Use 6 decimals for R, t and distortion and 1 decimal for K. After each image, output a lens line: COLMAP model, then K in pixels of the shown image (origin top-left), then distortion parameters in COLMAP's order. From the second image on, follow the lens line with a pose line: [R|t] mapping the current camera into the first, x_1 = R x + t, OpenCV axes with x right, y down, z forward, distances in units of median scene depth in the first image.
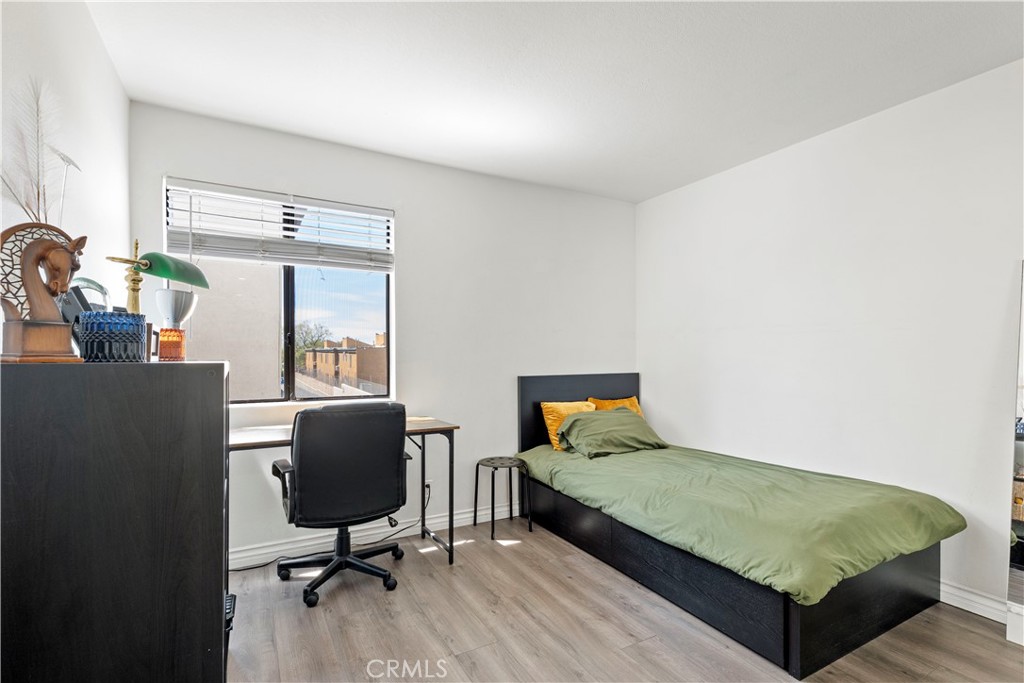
lens RADIAL K [[480.4, 0, 500.9], [0, 480.4, 365.1], [0, 0, 1]] dist [0.001759, 0.002399]
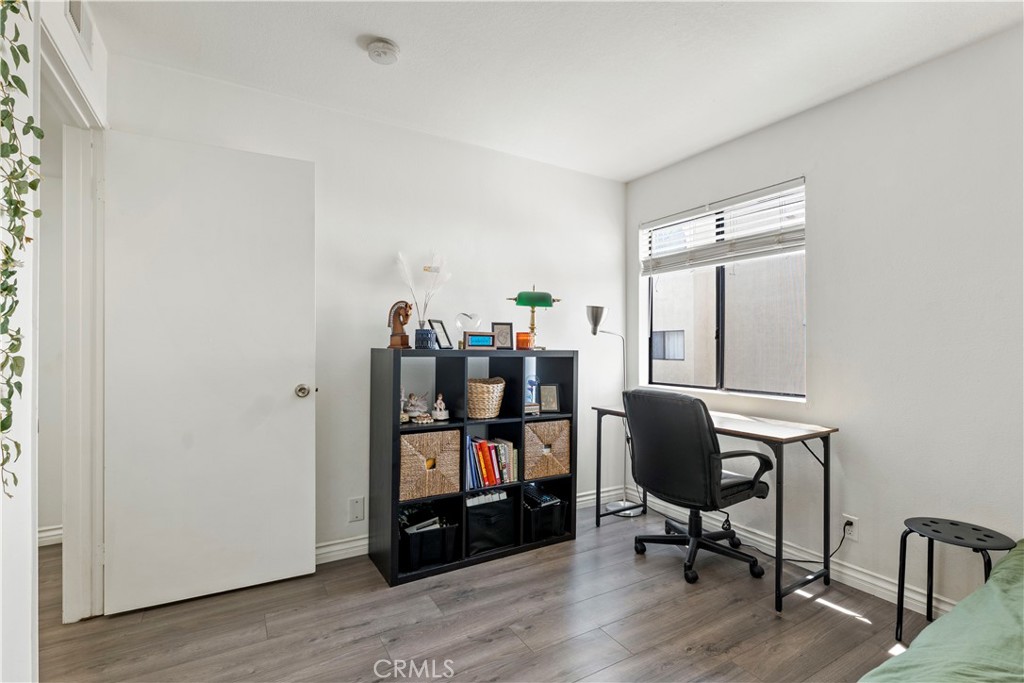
lens RADIAL K [[480.4, 0, 509.5], [0, 480.4, 343.4], [0, 0, 1]] dist [0.001759, 0.002399]
pose [[0.032076, -0.003908, -0.999478, 0.639719], [-0.008097, 0.999959, -0.004169, -0.022798], [0.999453, 0.008226, 0.032043, 0.489960]]
